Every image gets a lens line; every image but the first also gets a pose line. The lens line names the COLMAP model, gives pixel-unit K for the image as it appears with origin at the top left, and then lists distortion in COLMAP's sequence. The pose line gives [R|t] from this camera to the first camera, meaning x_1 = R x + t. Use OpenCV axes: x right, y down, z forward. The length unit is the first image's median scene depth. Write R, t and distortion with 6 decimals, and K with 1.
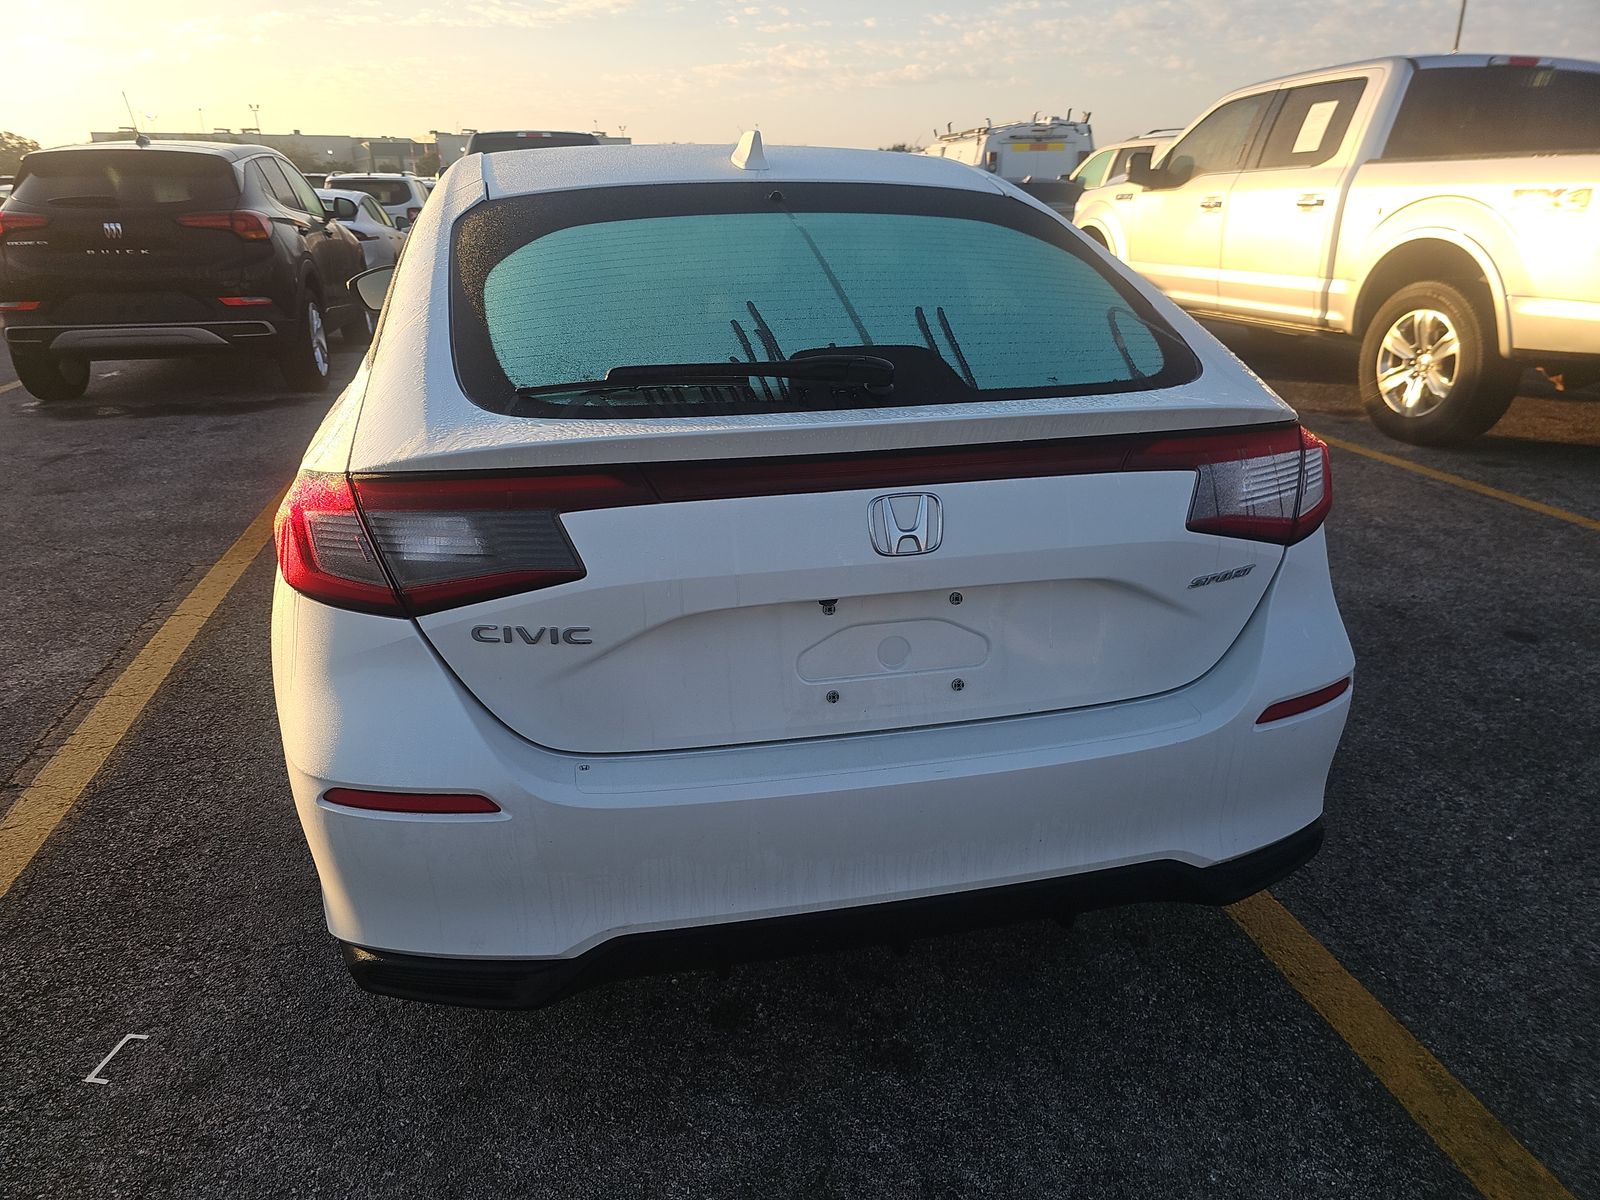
lens RADIAL K [[1068.2, 0, 774.2], [0, 1068.2, 608.1], [0, 0, 1]] dist [0.045612, -0.054981]
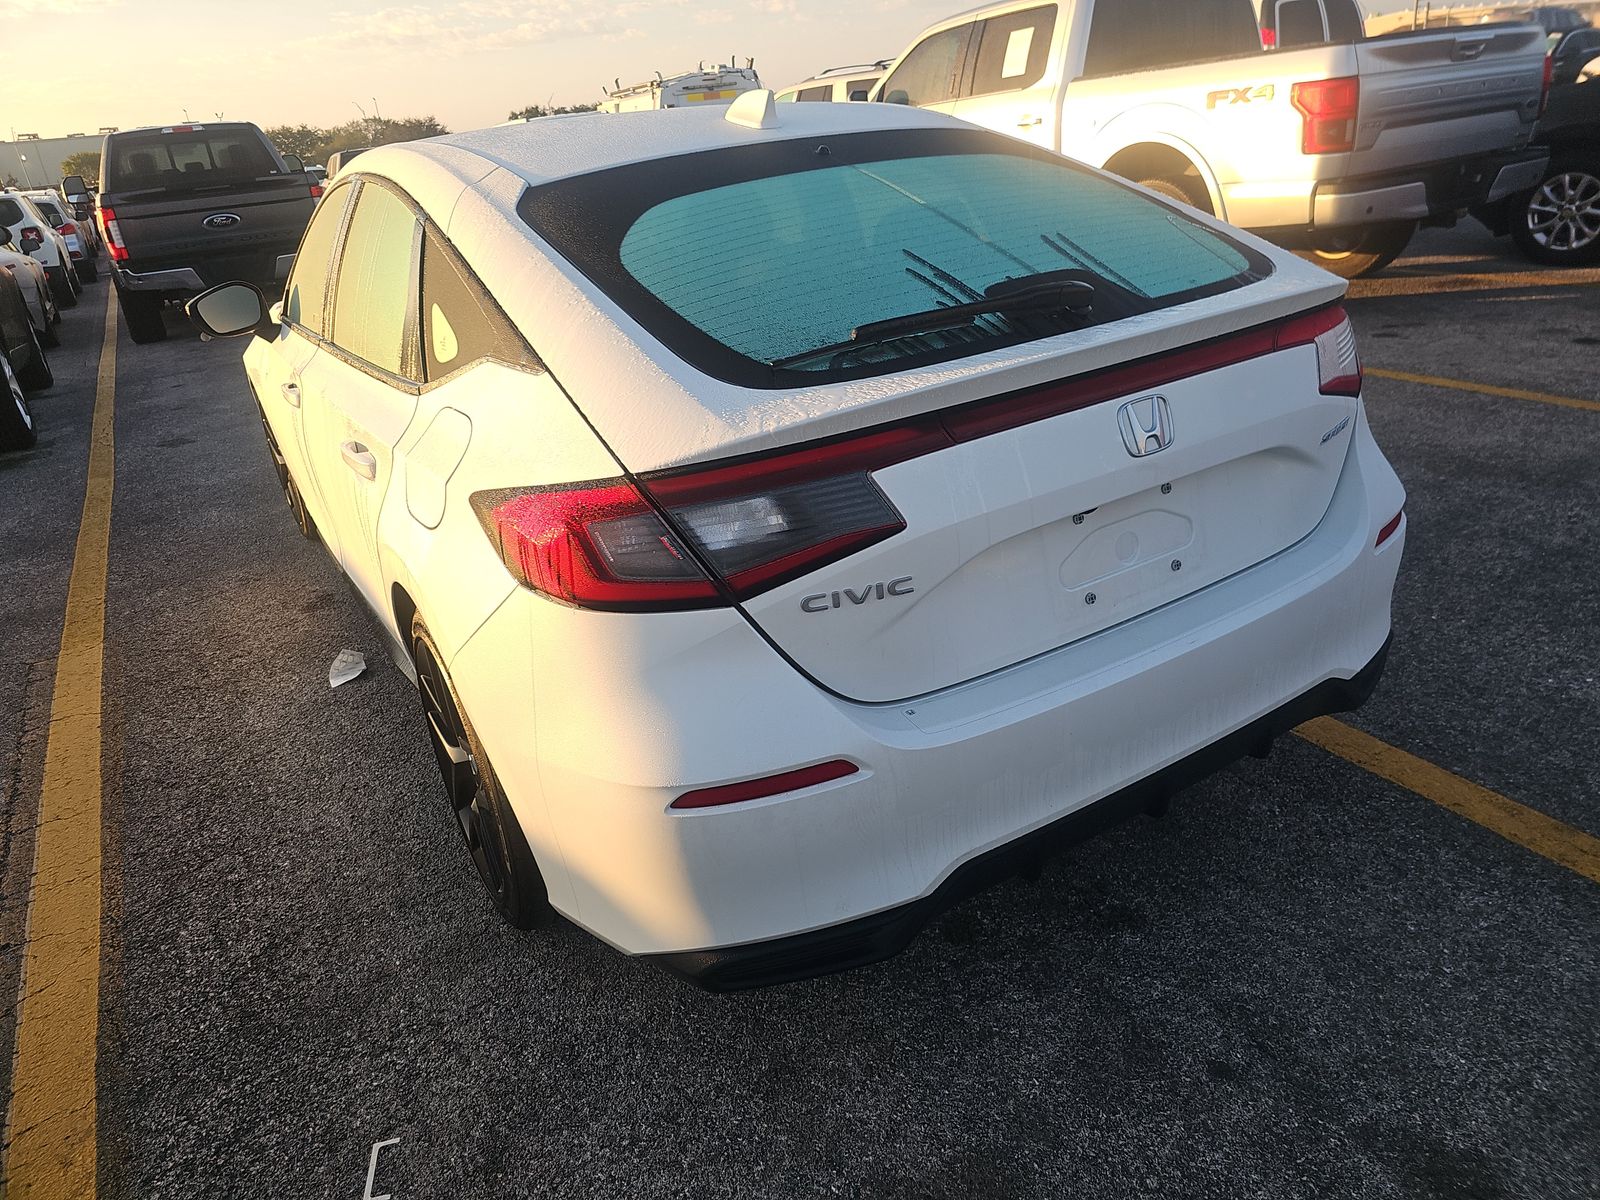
lens RADIAL K [[1071.1, 0, 795.6], [0, 1071.1, 587.3], [0, 0, 1]] dist [0.042822, -0.057176]
pose [[0.939801, -0.209236, 0.270176, -0.426754], [0.204627, 0.977784, 0.045451, -0.031333], [-0.273684, 0.012570, 0.961738, 0.026938]]
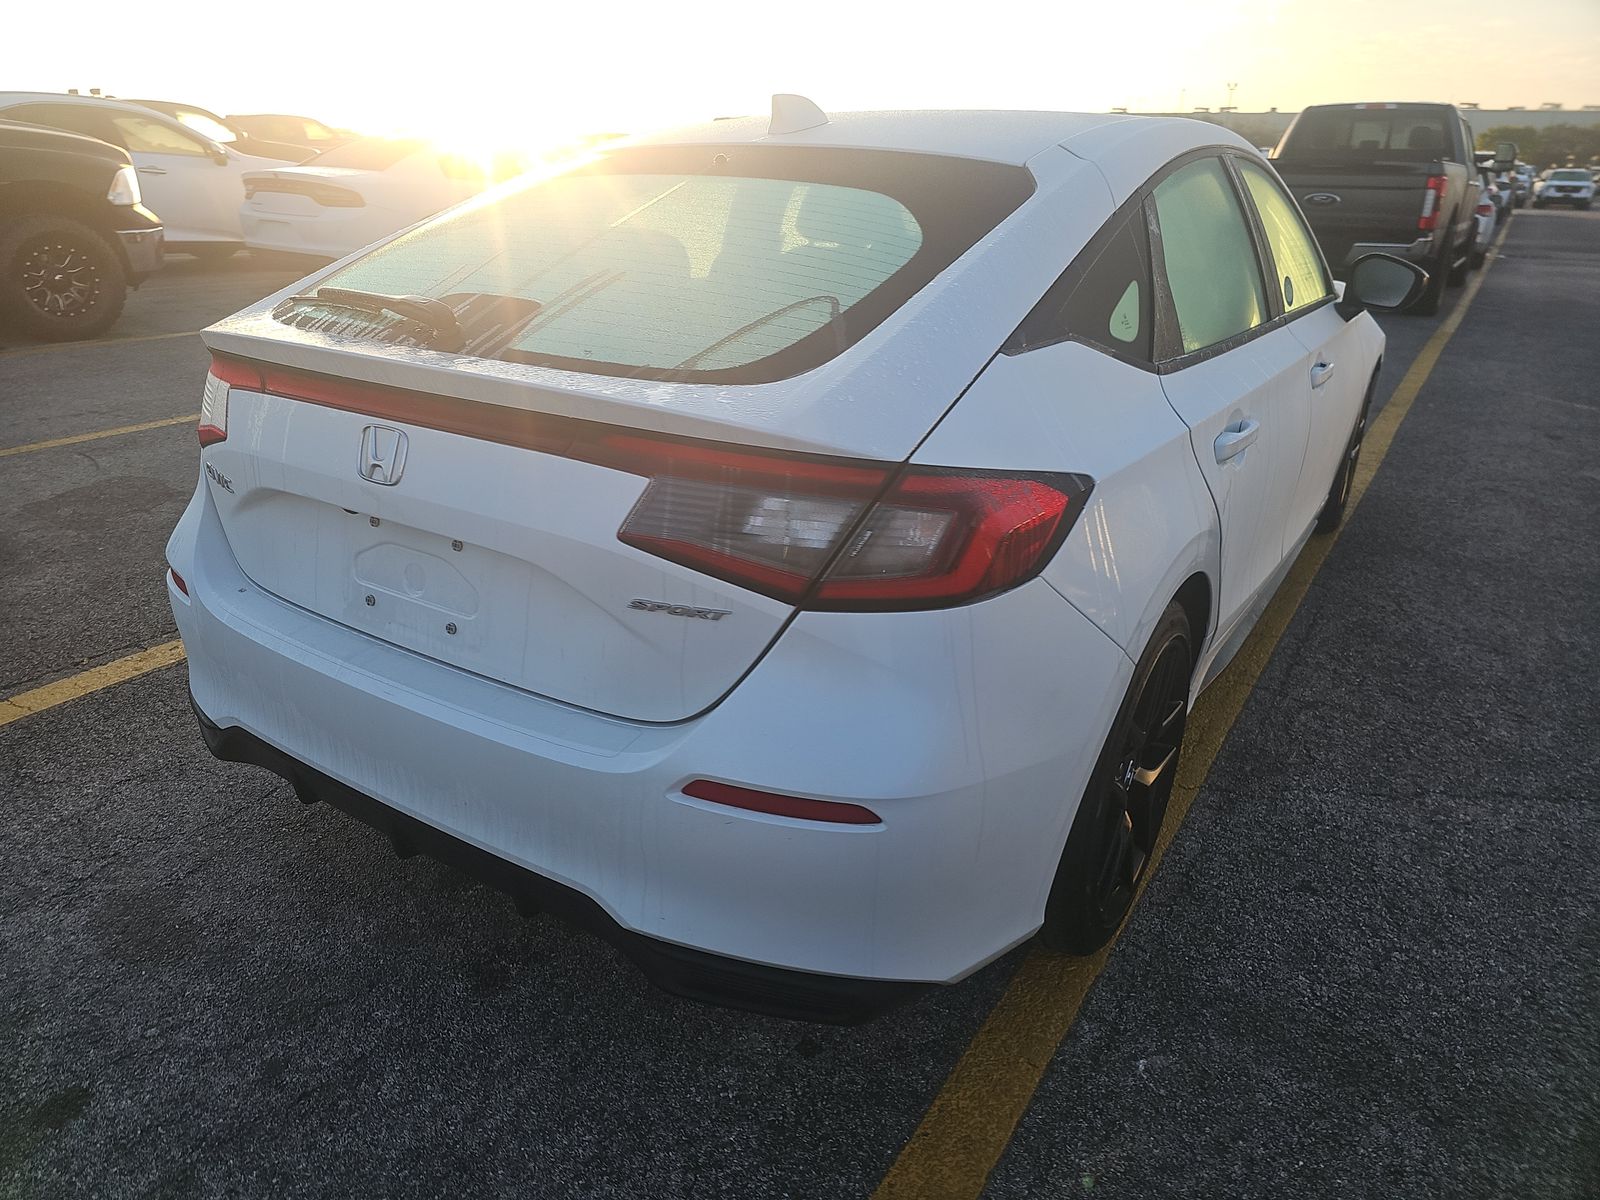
lens RADIAL K [[1068.2, 0, 774.2], [0, 1068.2, 608.1], [0, 0, 1]] dist [0.045612, -0.054981]
pose [[0.692674, 0.291815, -0.659581, 0.897217], [-0.280821, 0.951449, 0.126035, -0.138689], [0.664337, 0.097923, 0.740991, 0.370861]]
